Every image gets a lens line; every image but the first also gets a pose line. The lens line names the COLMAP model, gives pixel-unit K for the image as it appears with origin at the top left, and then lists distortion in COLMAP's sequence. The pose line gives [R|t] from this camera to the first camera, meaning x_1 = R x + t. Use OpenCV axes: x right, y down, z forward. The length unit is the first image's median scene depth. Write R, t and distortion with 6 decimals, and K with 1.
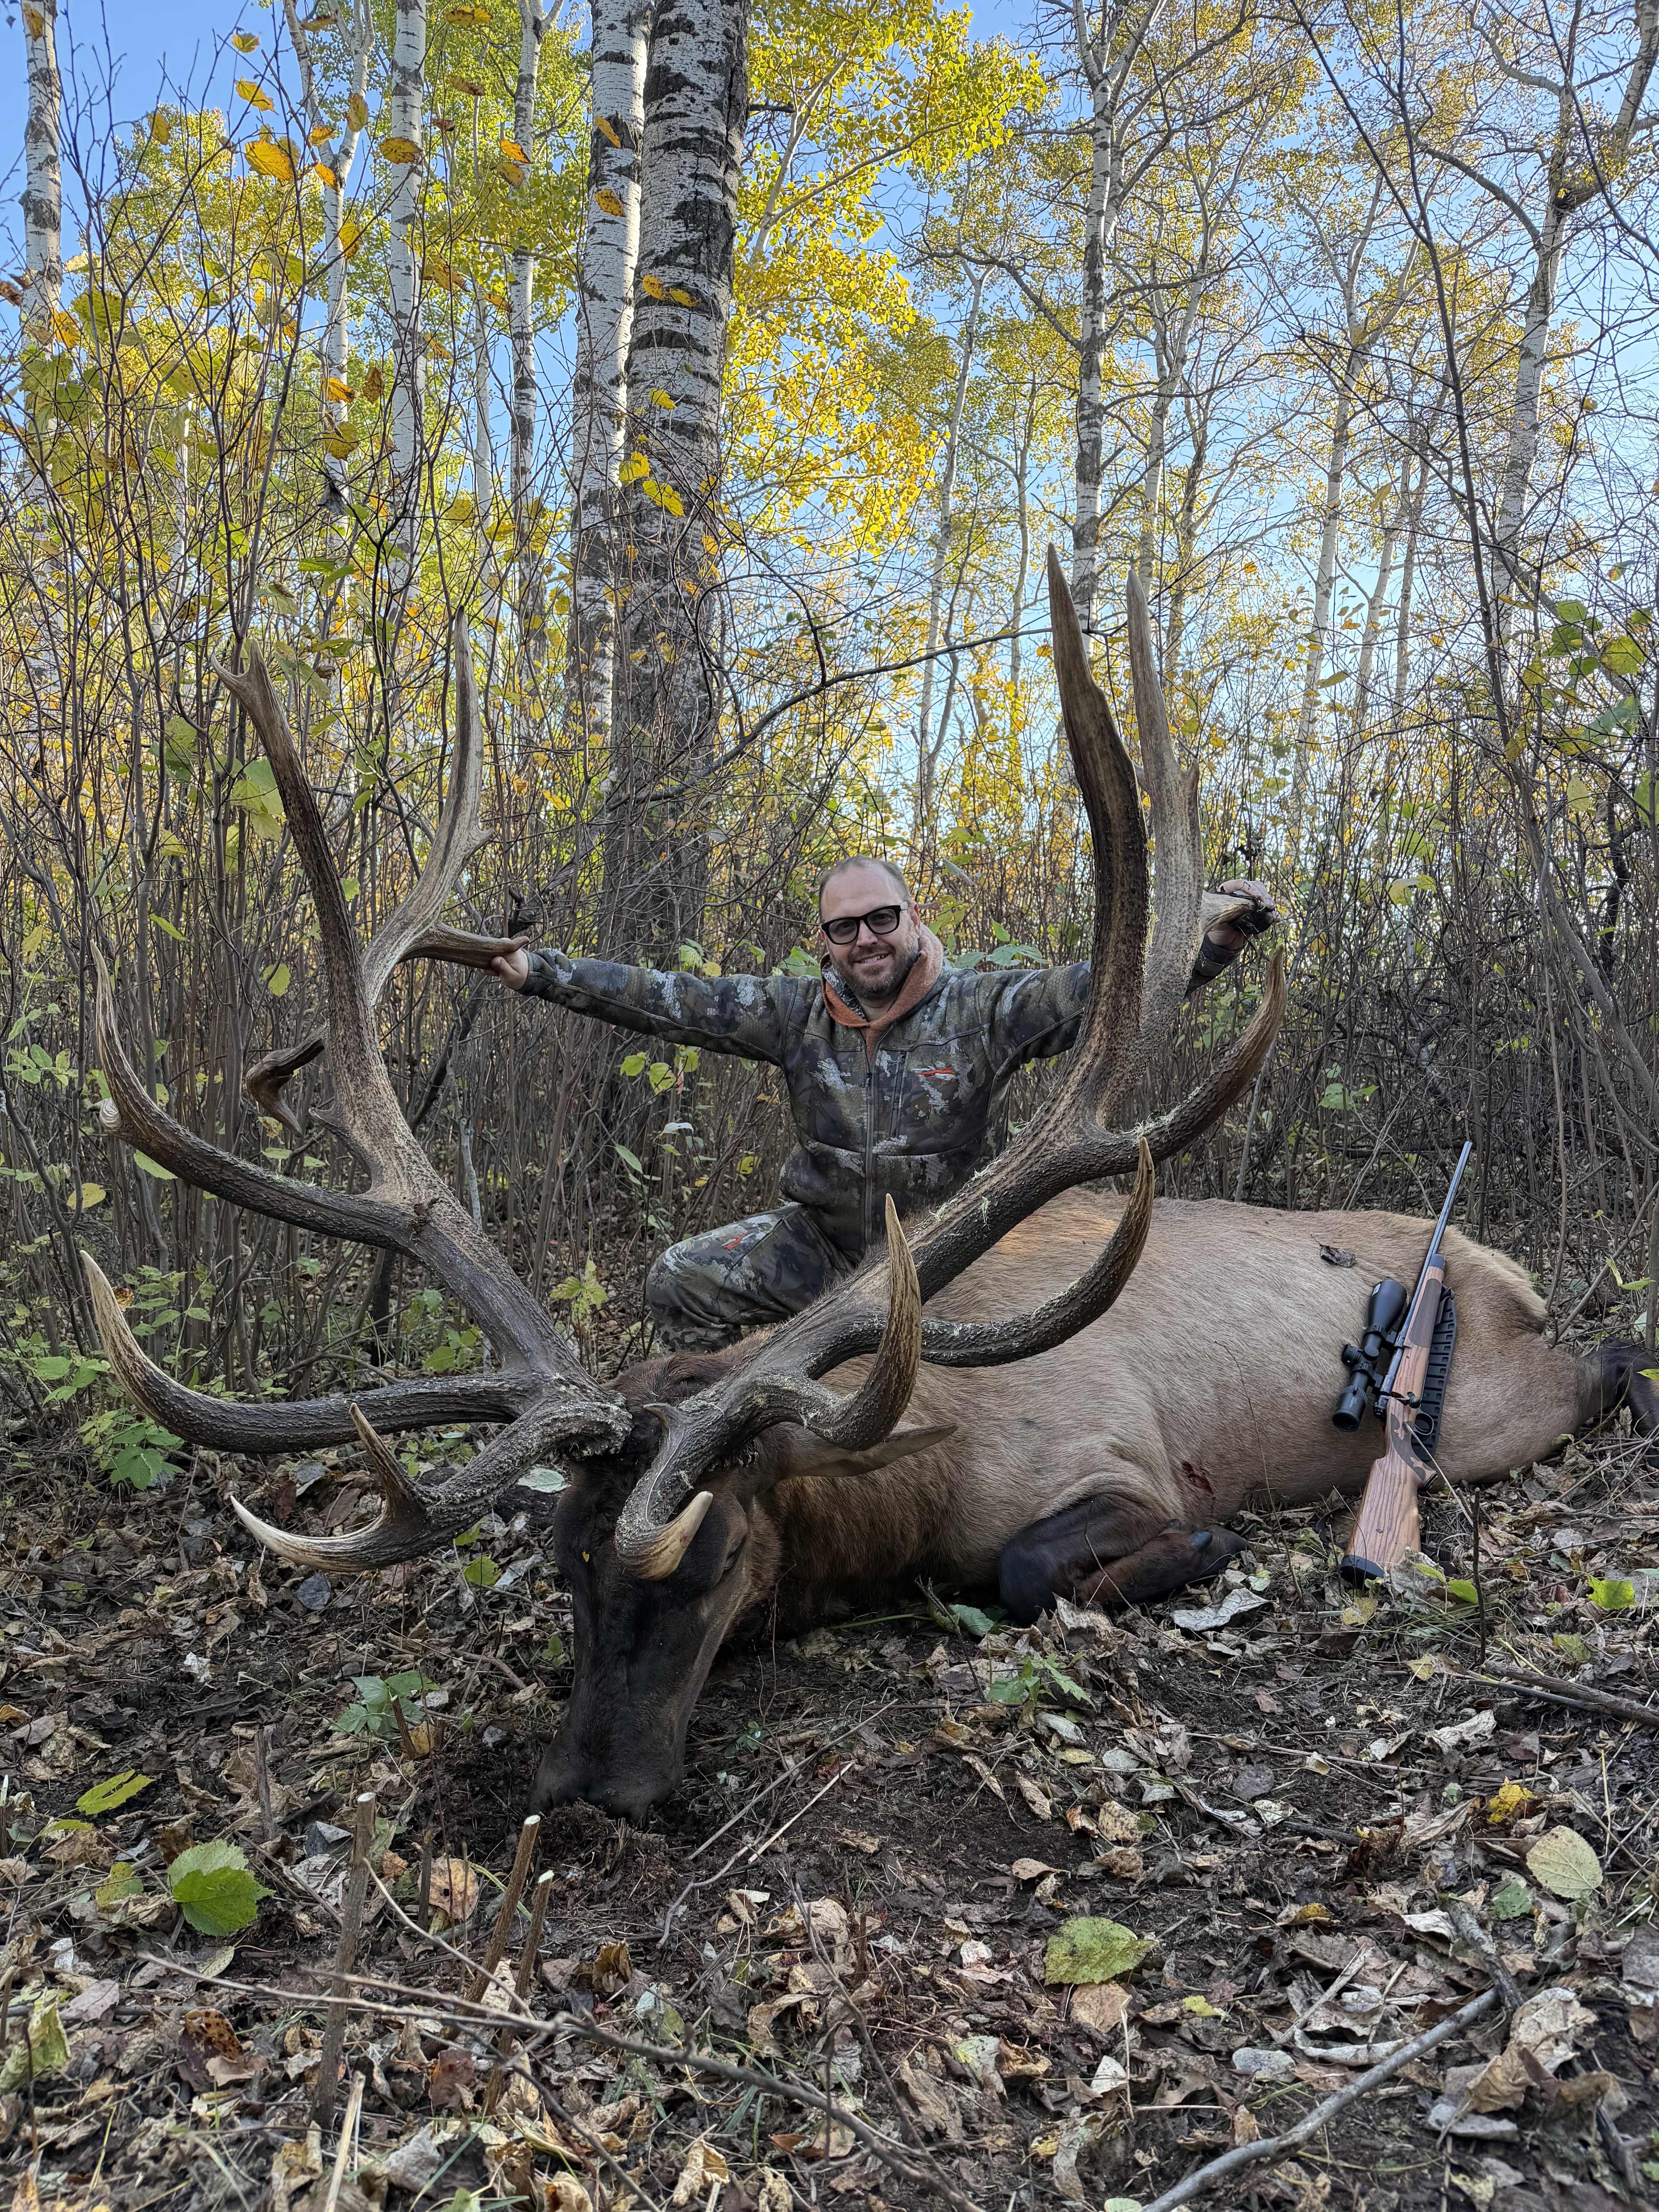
lens RADIAL K [[1578.3, 0, 826.6], [0, 1578.3, 1013.4], [0, 0, 1]] dist [0.029340, -0.035110]
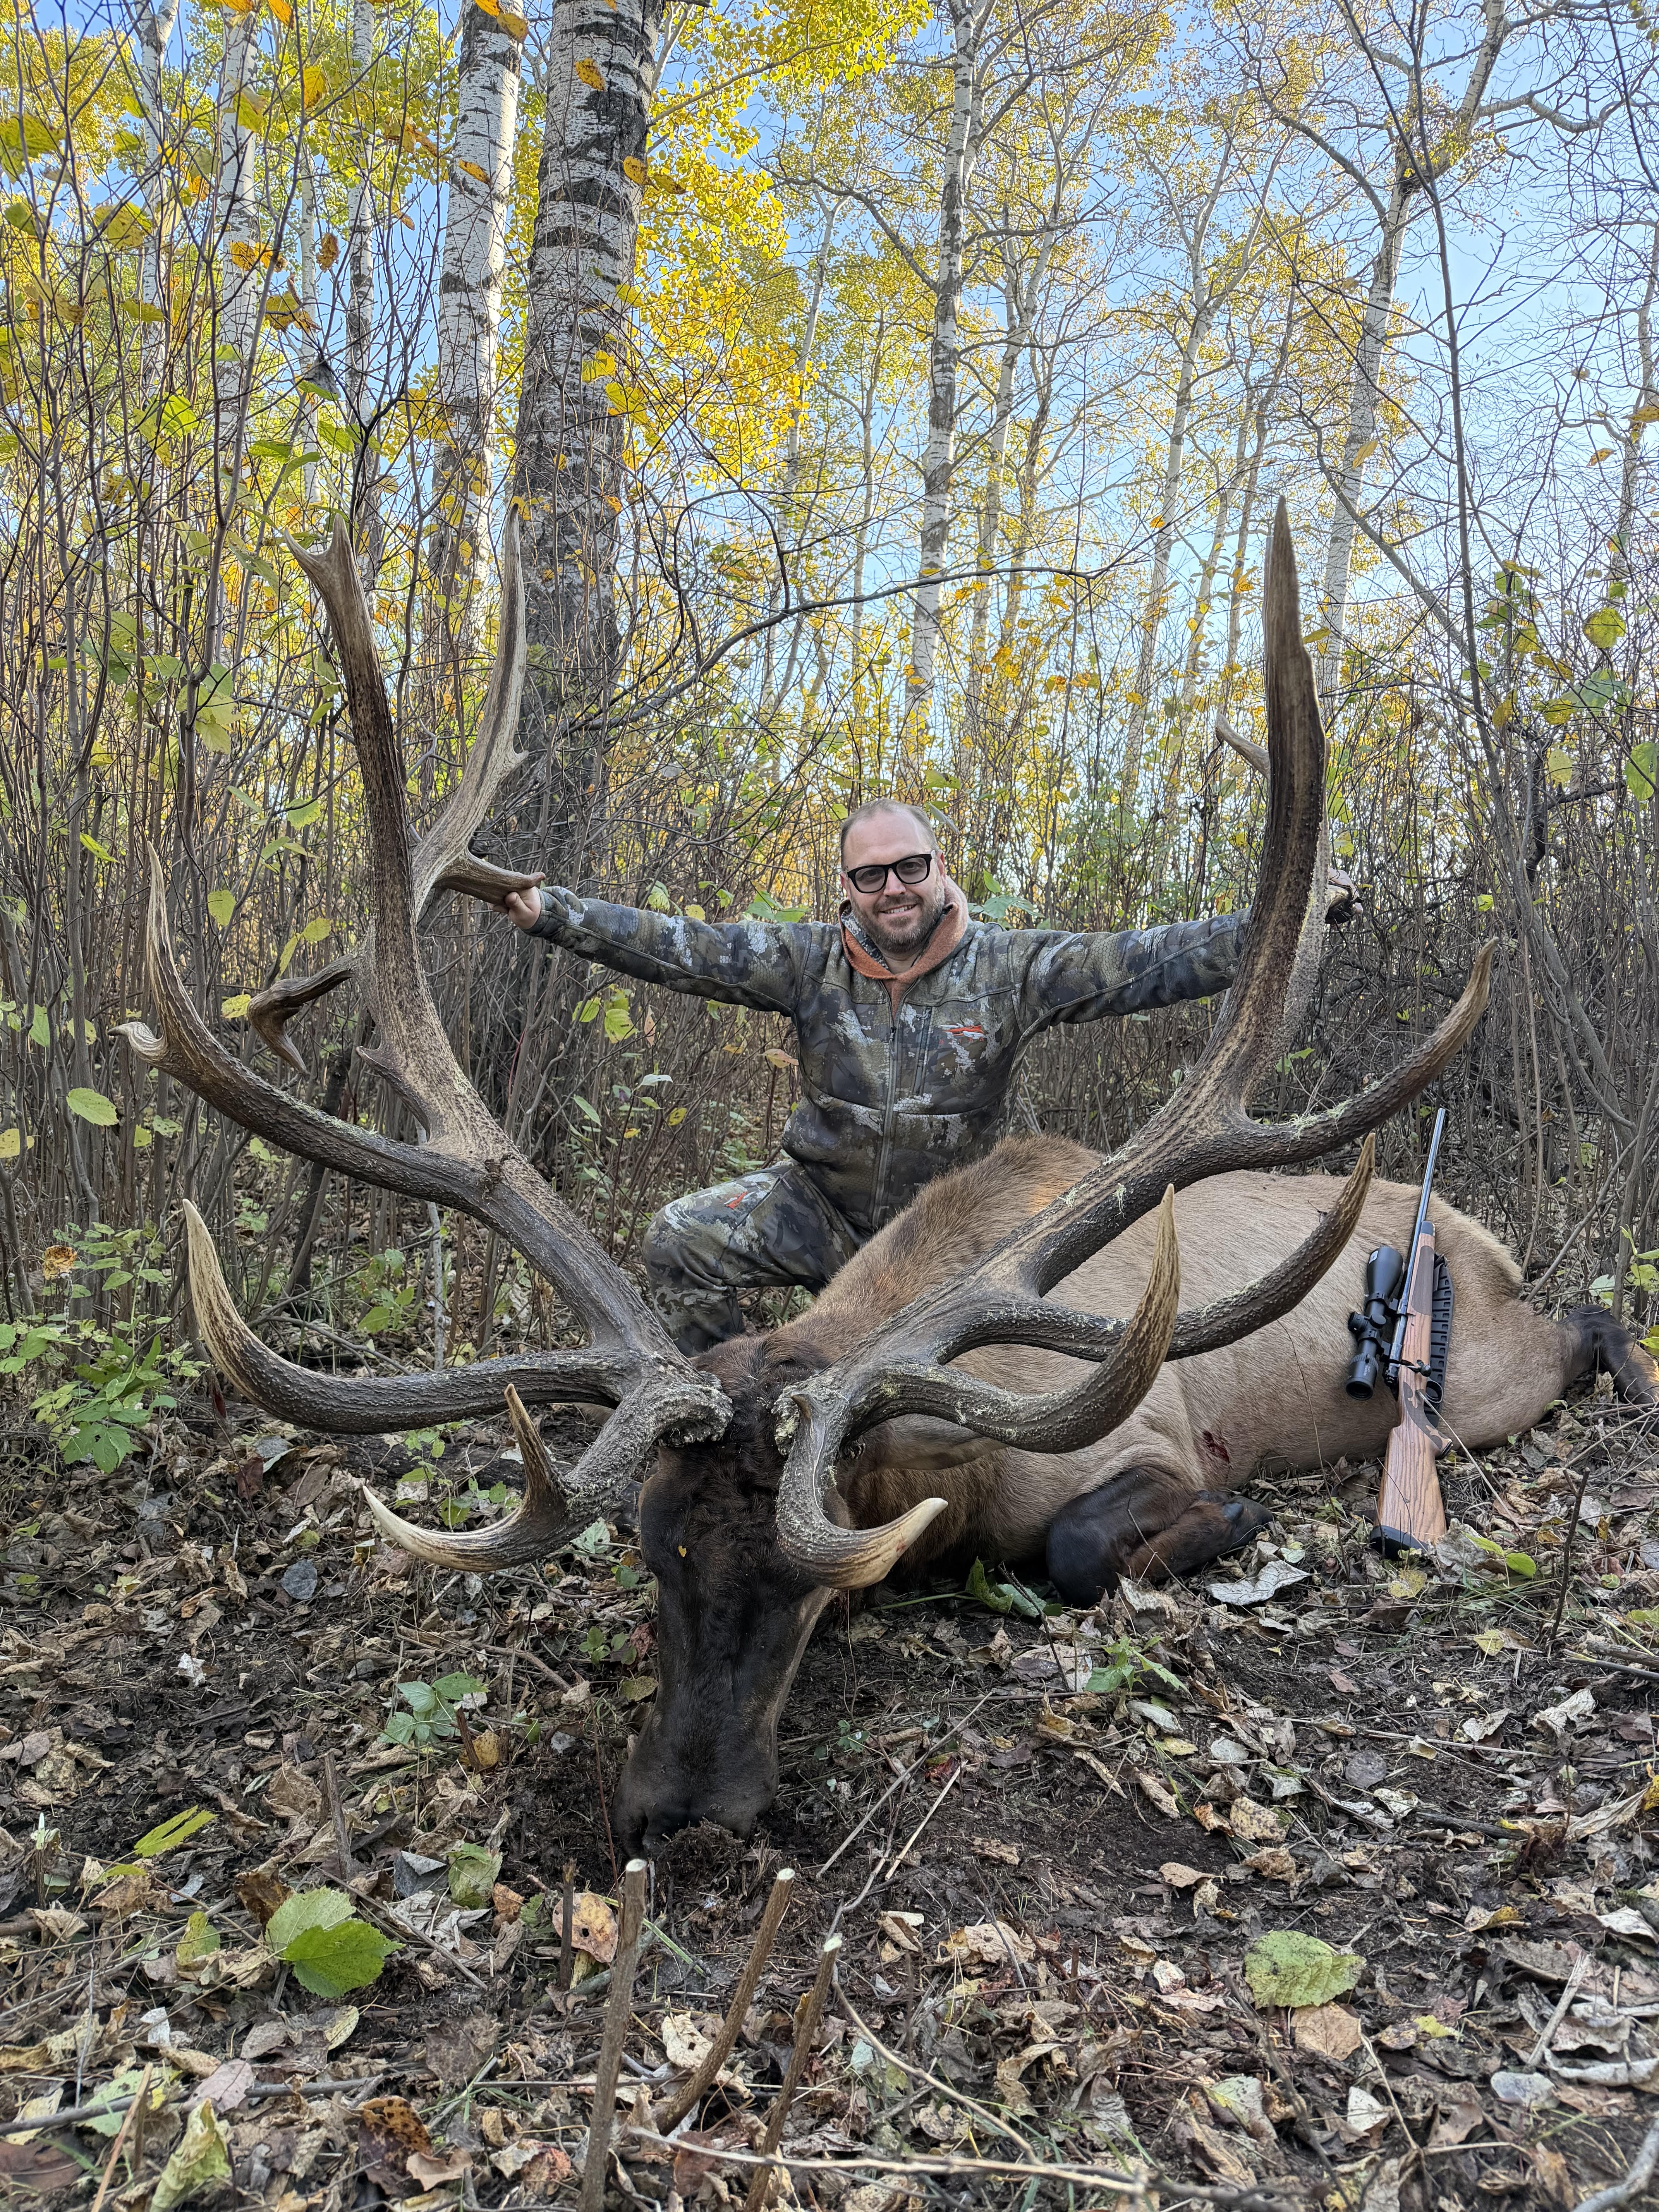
lens RADIAL K [[1579.7, 0, 833.5], [0, 1579.7, 1023.9], [0, 0, 1]] dist [0.027860, -0.034232]
pose [[0.992464, 0.023598, 0.120244, -0.136347], [-0.028644, 0.998773, 0.040407, -0.003339], [-0.119143, -0.043546, 0.991922, 0.065494]]
